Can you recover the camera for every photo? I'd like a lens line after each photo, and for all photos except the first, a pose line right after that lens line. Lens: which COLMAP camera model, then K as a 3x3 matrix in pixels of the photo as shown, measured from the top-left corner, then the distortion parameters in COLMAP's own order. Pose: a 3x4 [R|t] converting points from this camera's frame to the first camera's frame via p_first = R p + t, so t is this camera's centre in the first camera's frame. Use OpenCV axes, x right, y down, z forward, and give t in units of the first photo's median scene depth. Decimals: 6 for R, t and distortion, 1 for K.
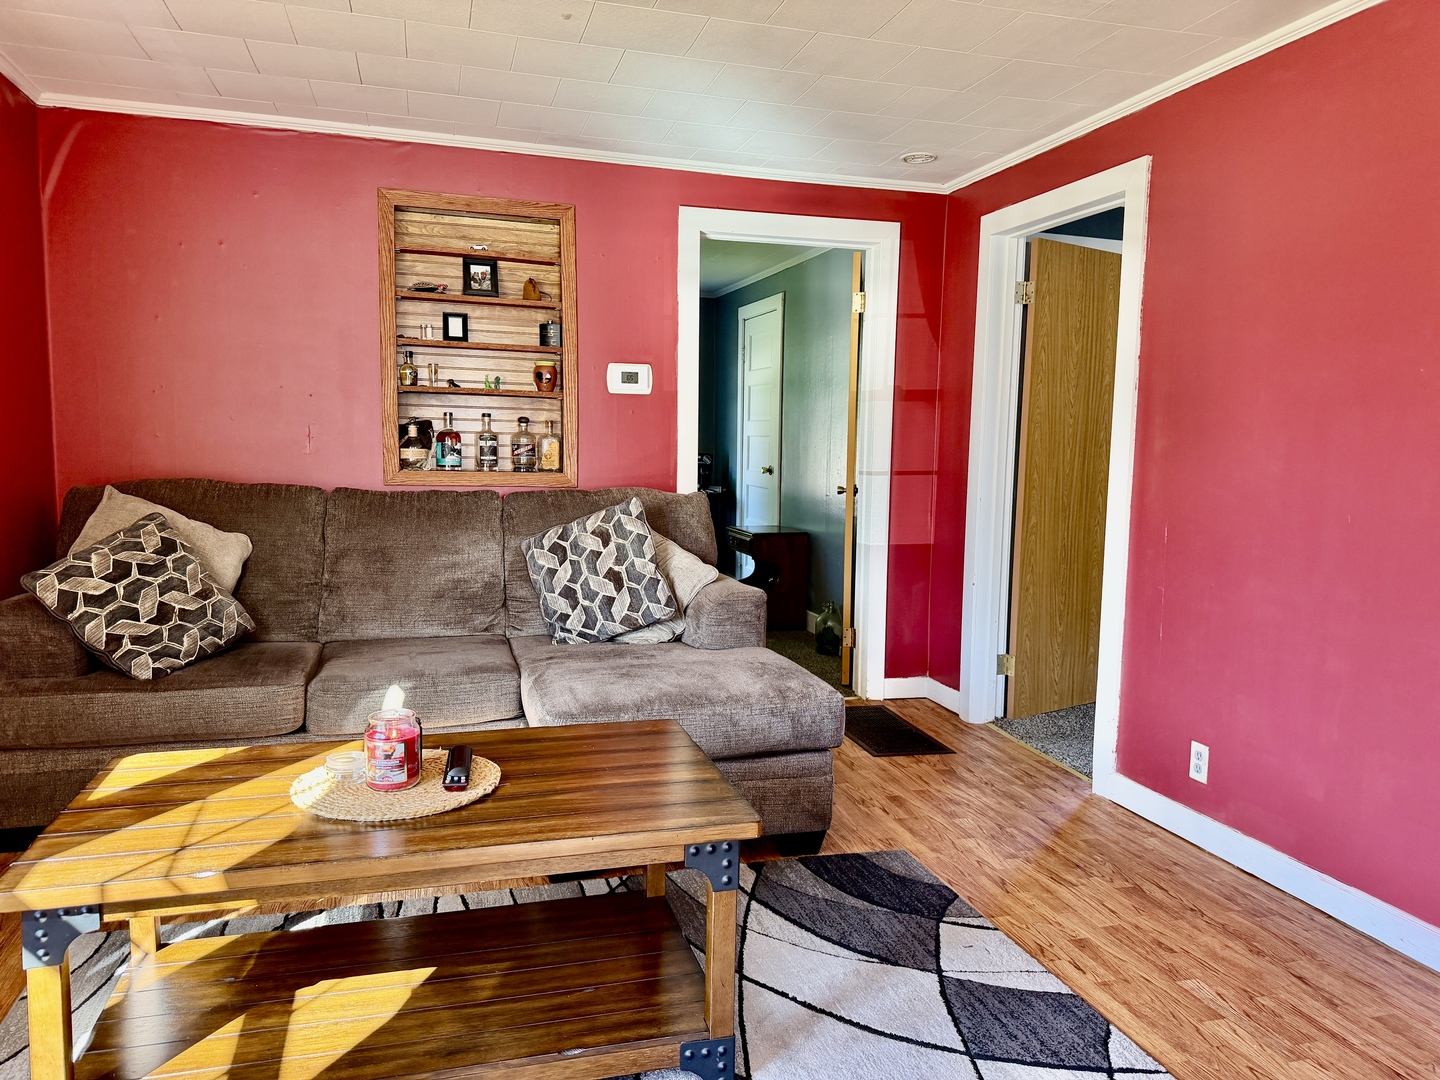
lens RADIAL K [[1020.6, 0, 730.9], [0, 1020.6, 525.1], [0, 0, 1]] dist [0.039800, -0.043814]
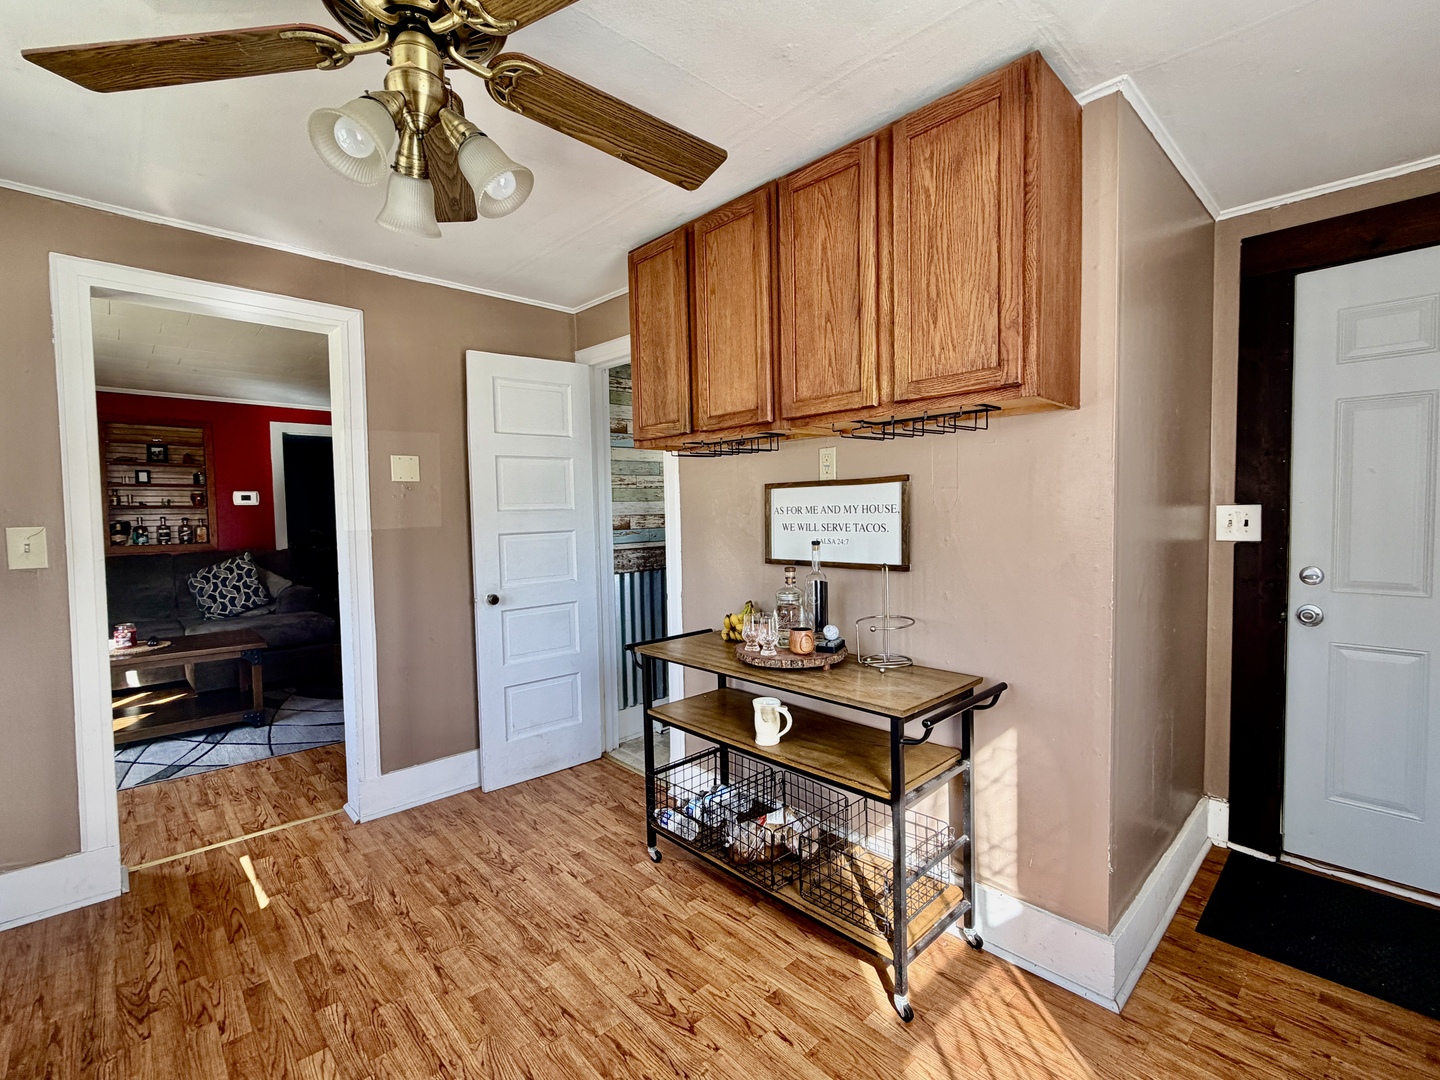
lens RADIAL K [[658.2, 0, 718.0], [0, 658.2, 529.1], [0, 0, 1]] dist [-0.003149, -0.000391]
pose [[0.892409, -0.042122, 0.449257, 0.203502], [0.067169, 0.996941, -0.039952, 0.054513], [-0.446201, 0.065829, 0.892509, -0.843076]]
